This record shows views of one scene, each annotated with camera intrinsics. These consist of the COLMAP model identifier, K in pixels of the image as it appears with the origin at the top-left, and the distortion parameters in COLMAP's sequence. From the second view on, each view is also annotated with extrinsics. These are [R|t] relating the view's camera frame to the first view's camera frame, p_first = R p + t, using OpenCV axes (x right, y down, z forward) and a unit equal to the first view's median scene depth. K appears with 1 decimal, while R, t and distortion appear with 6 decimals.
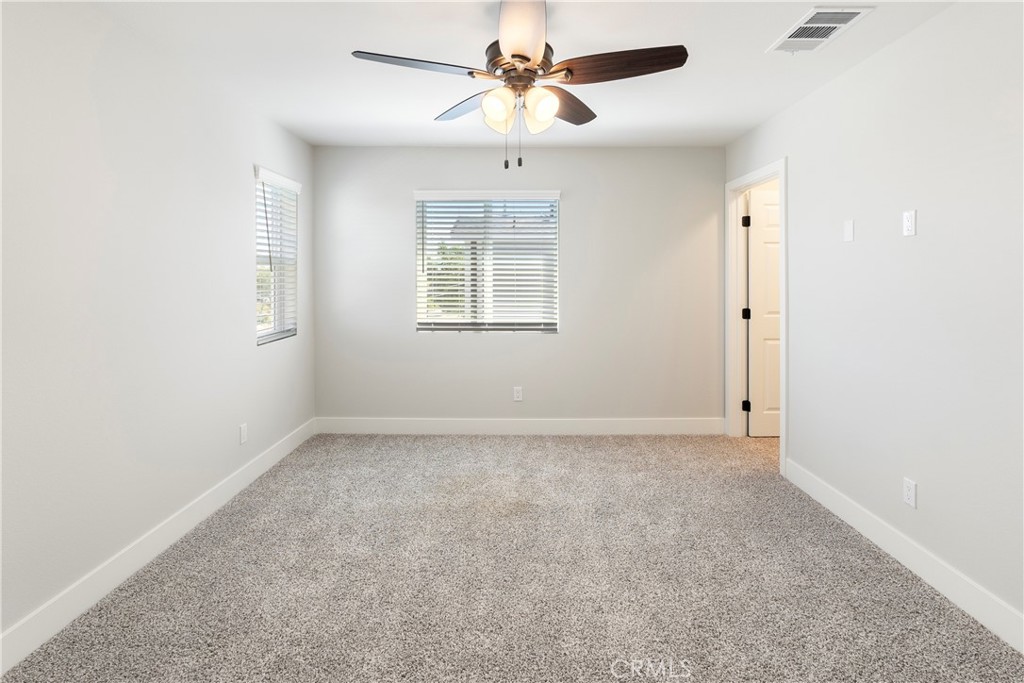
lens RADIAL K [[485.5, 0, 515.2], [0, 485.5, 296.6], [0, 0, 1]] dist [-0.006642, 0.000473]
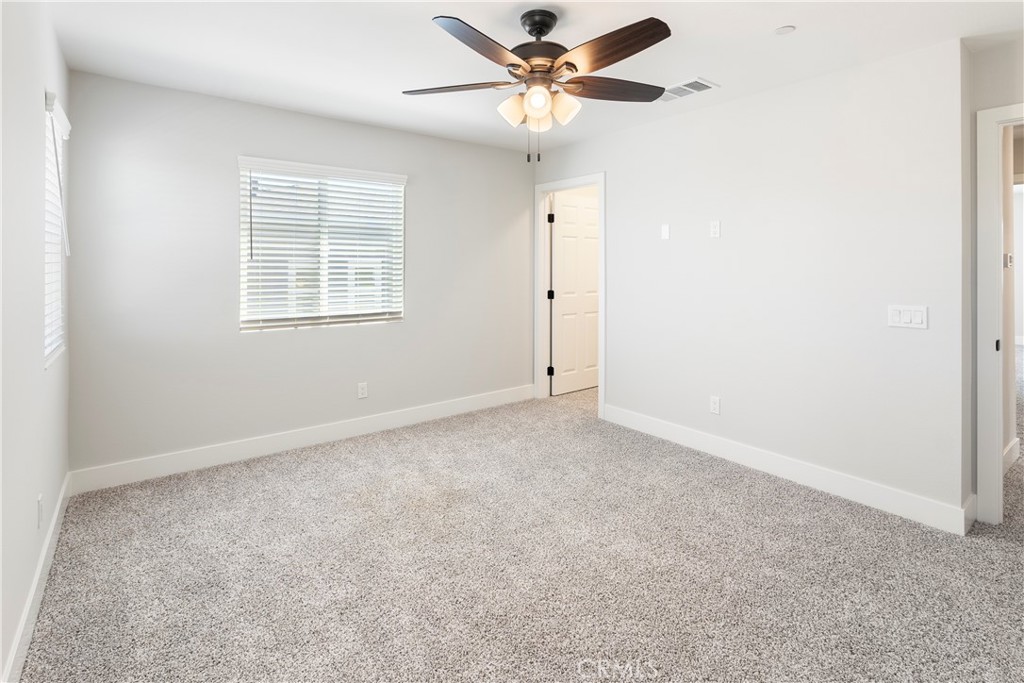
lens RADIAL K [[493.0, 0, 511.0], [0, 493.0, 282.8], [0, 0, 1]] dist [-0.003385, -0.000080]
pose [[0.792147, -0.022003, 0.609934, -0.356624], [0.023429, 0.999710, 0.005637, -0.003288], [-0.609881, 0.009825, 0.792432, 0.086626]]
